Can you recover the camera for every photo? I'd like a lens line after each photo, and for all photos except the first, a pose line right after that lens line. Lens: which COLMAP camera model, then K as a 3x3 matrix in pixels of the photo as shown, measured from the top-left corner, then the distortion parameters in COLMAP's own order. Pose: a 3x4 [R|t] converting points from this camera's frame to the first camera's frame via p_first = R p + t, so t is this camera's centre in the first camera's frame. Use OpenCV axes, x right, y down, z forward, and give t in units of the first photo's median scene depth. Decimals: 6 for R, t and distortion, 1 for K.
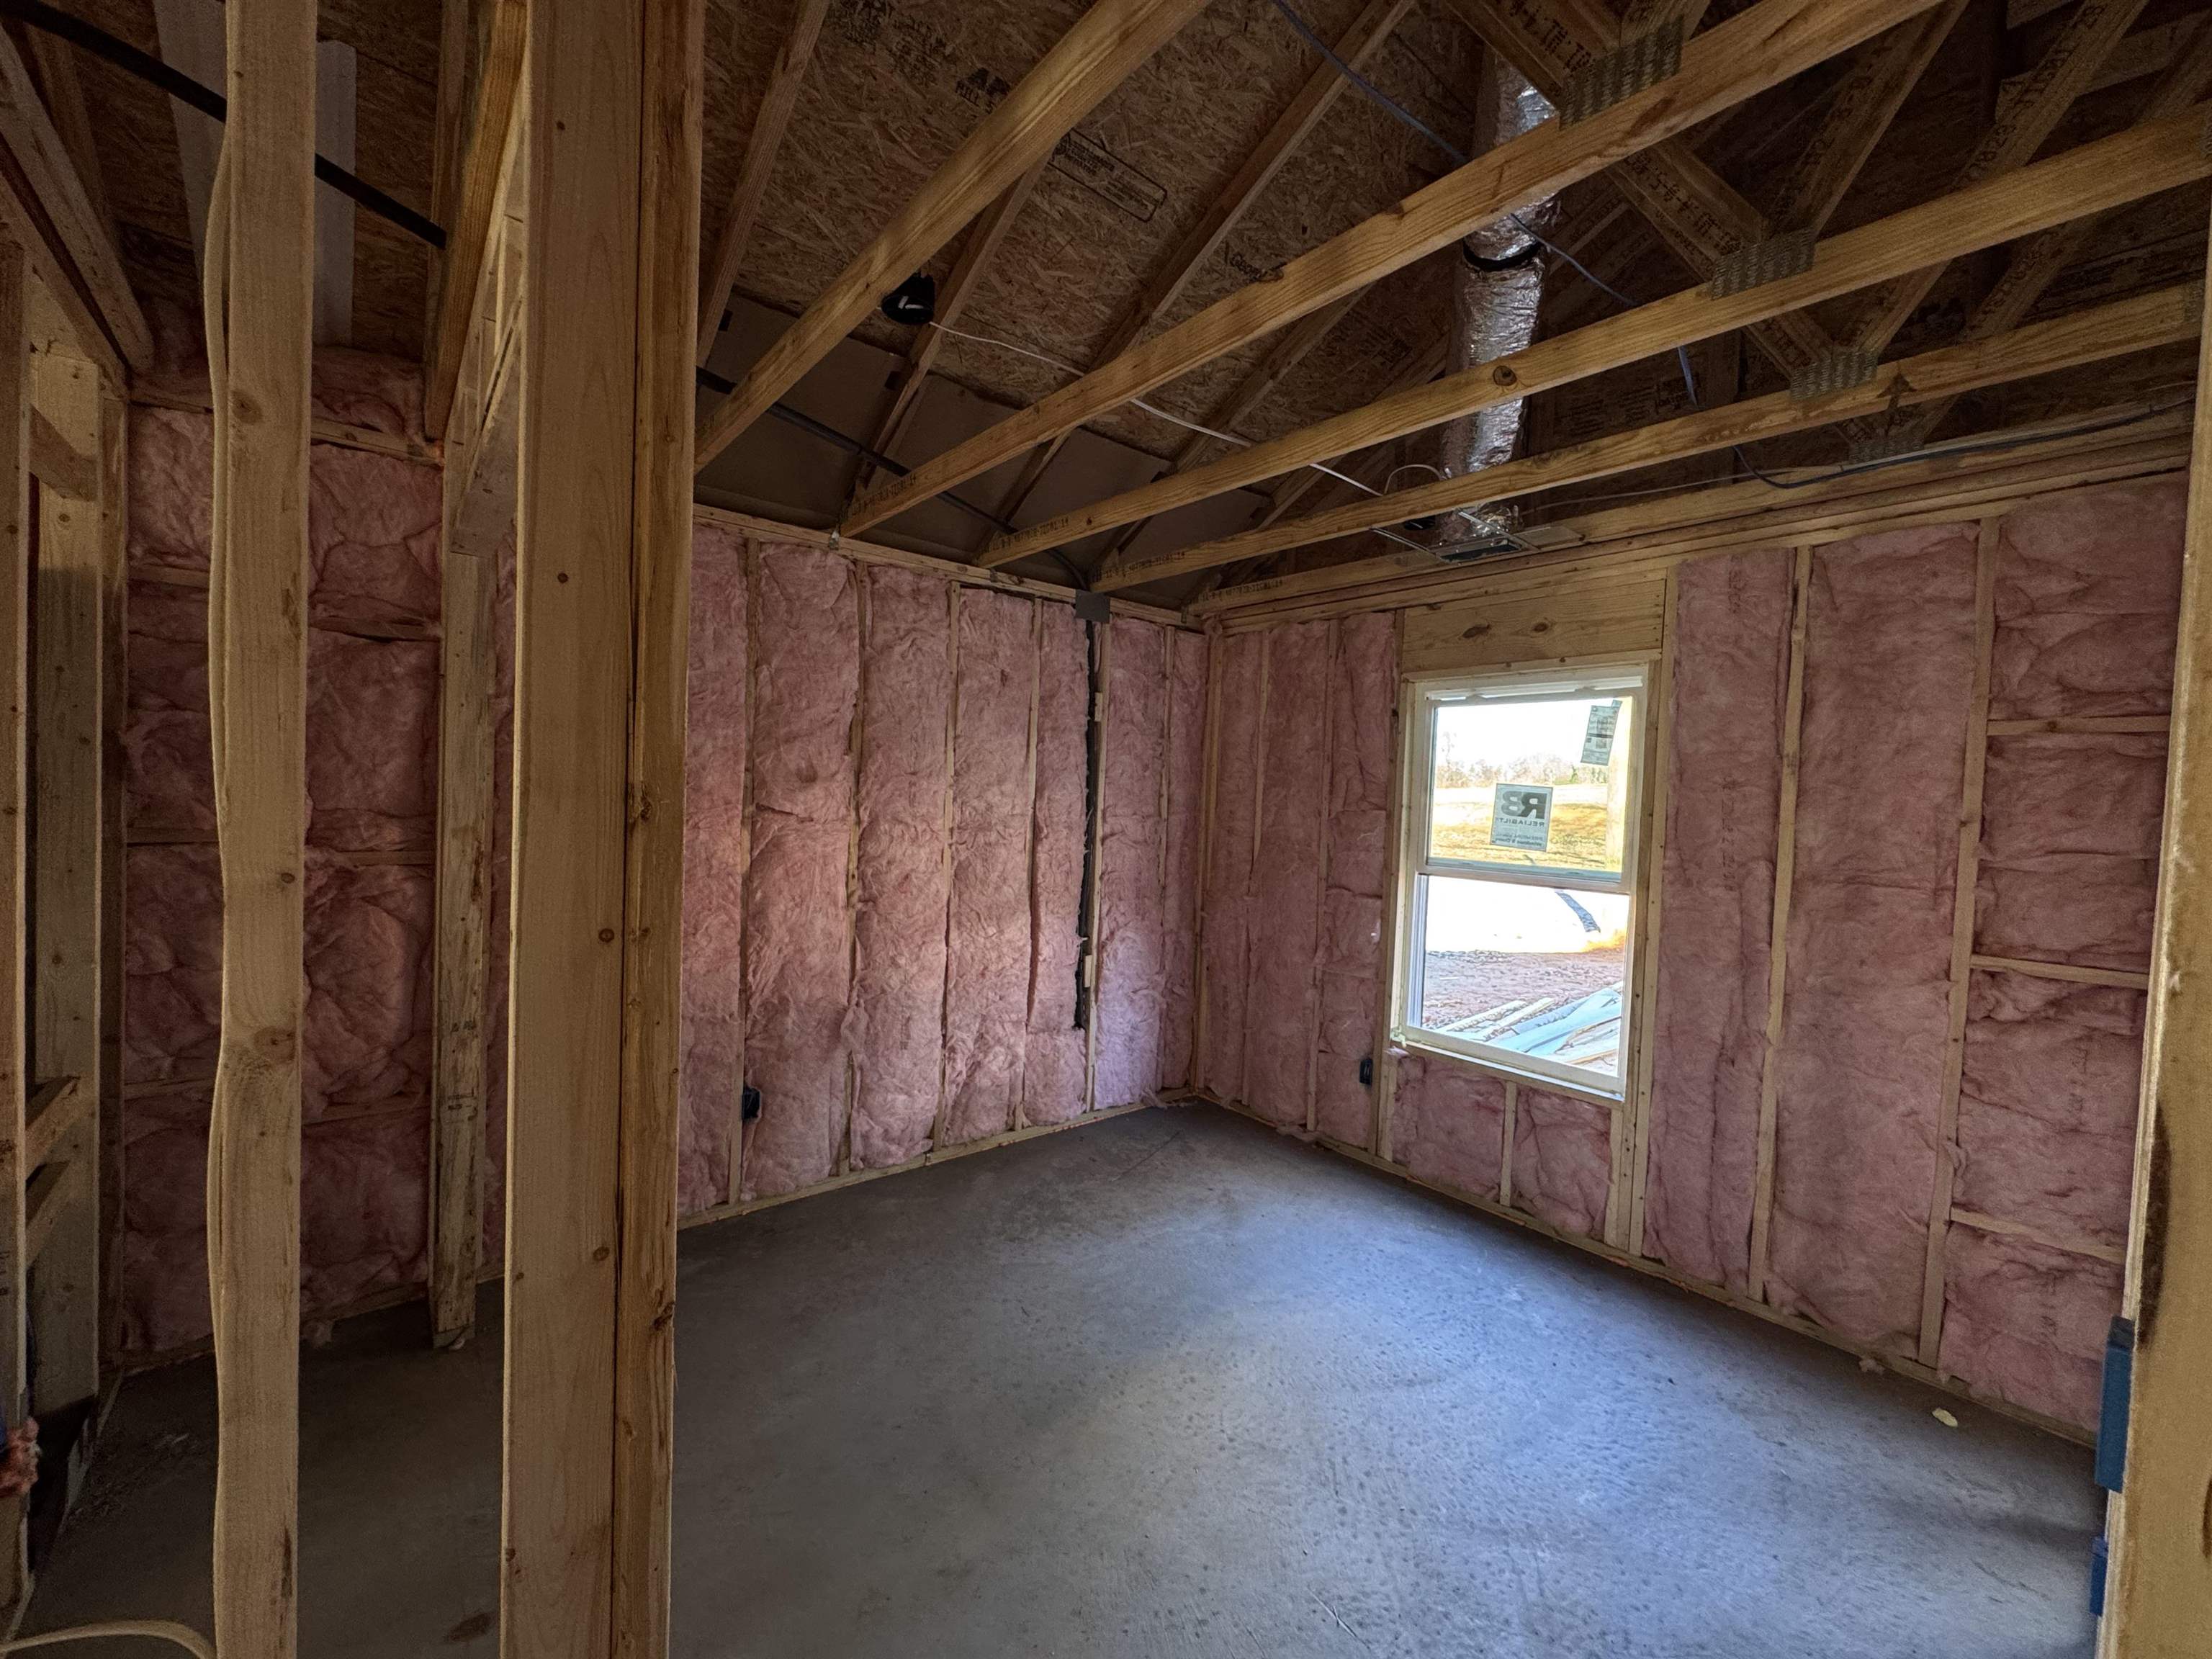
lens RADIAL K [[886.5, 0, 1103.9], [0, 886.5, 820.1], [0, 0, 1]] dist [0.002101, -0.000014]
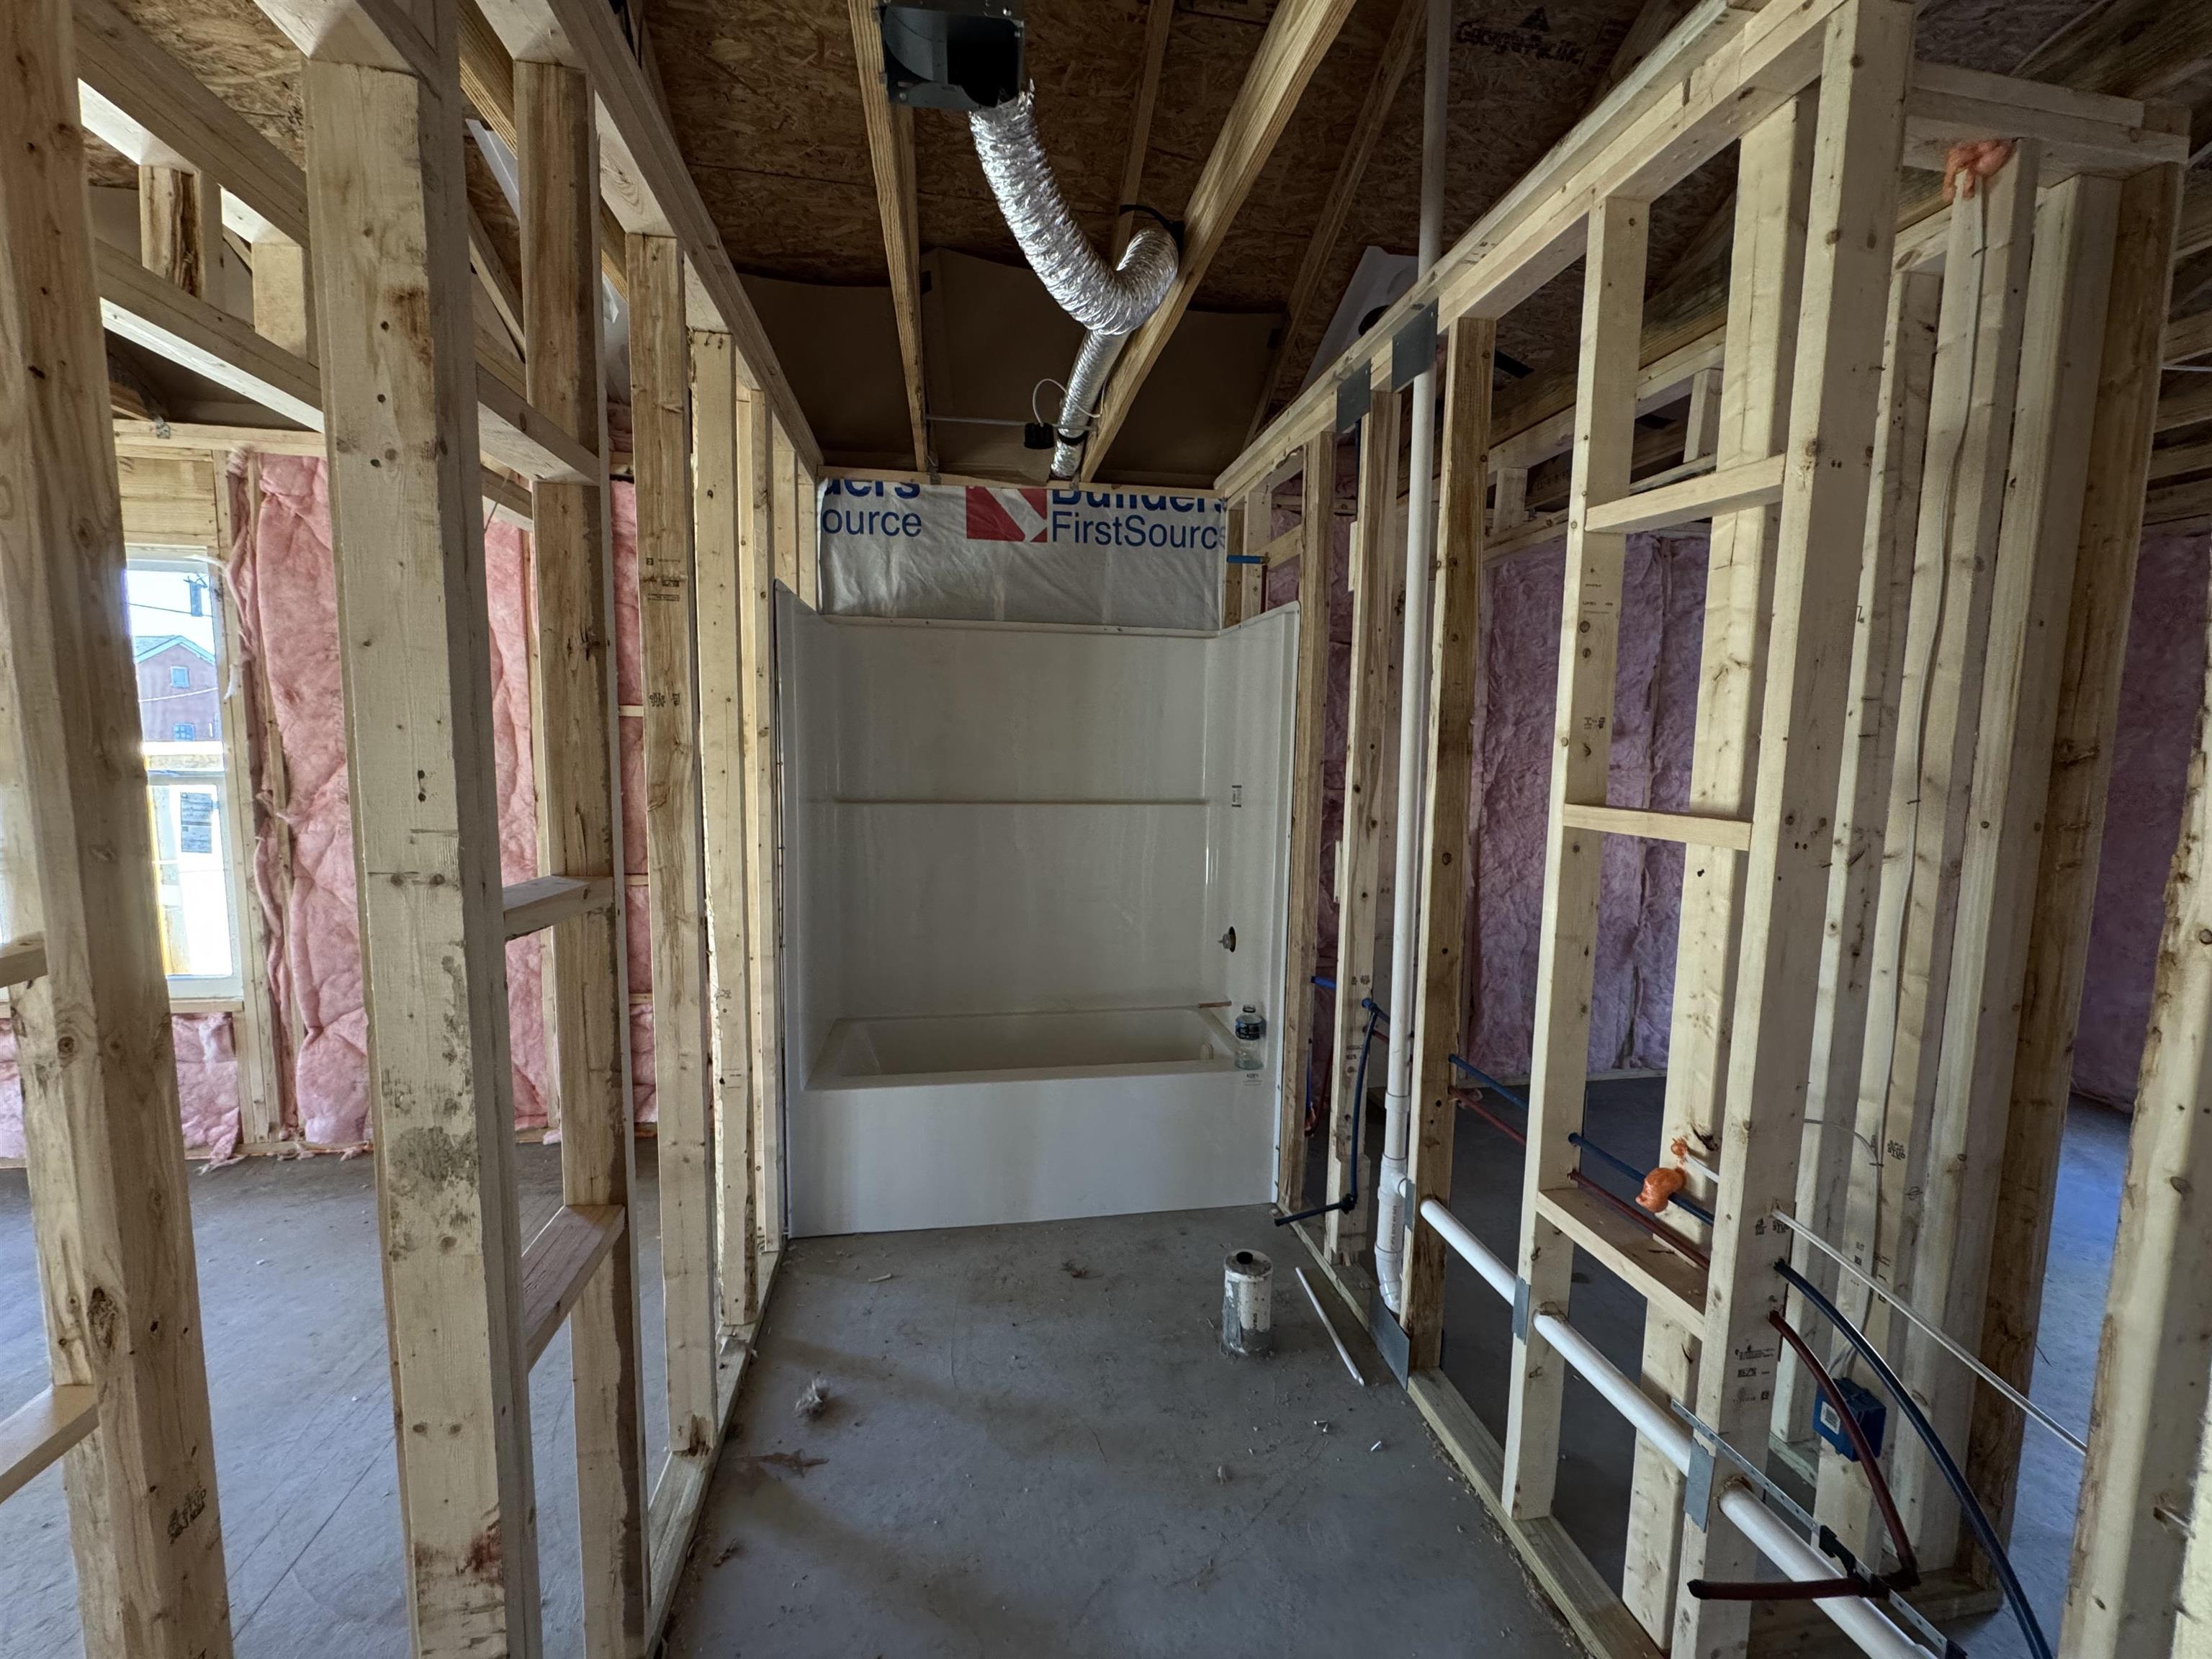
lens RADIAL K [[886.5, 0, 1099.1], [0, 886.5, 824.5], [0, 0, 1]] dist [0.002101, -0.000014]
pose [[0.870575, 0.023970, -0.491452, -0.334604], [0.004828, 0.998348, 0.057245, 0.004686], [0.492013, -0.052209, 0.869021, -0.358325]]
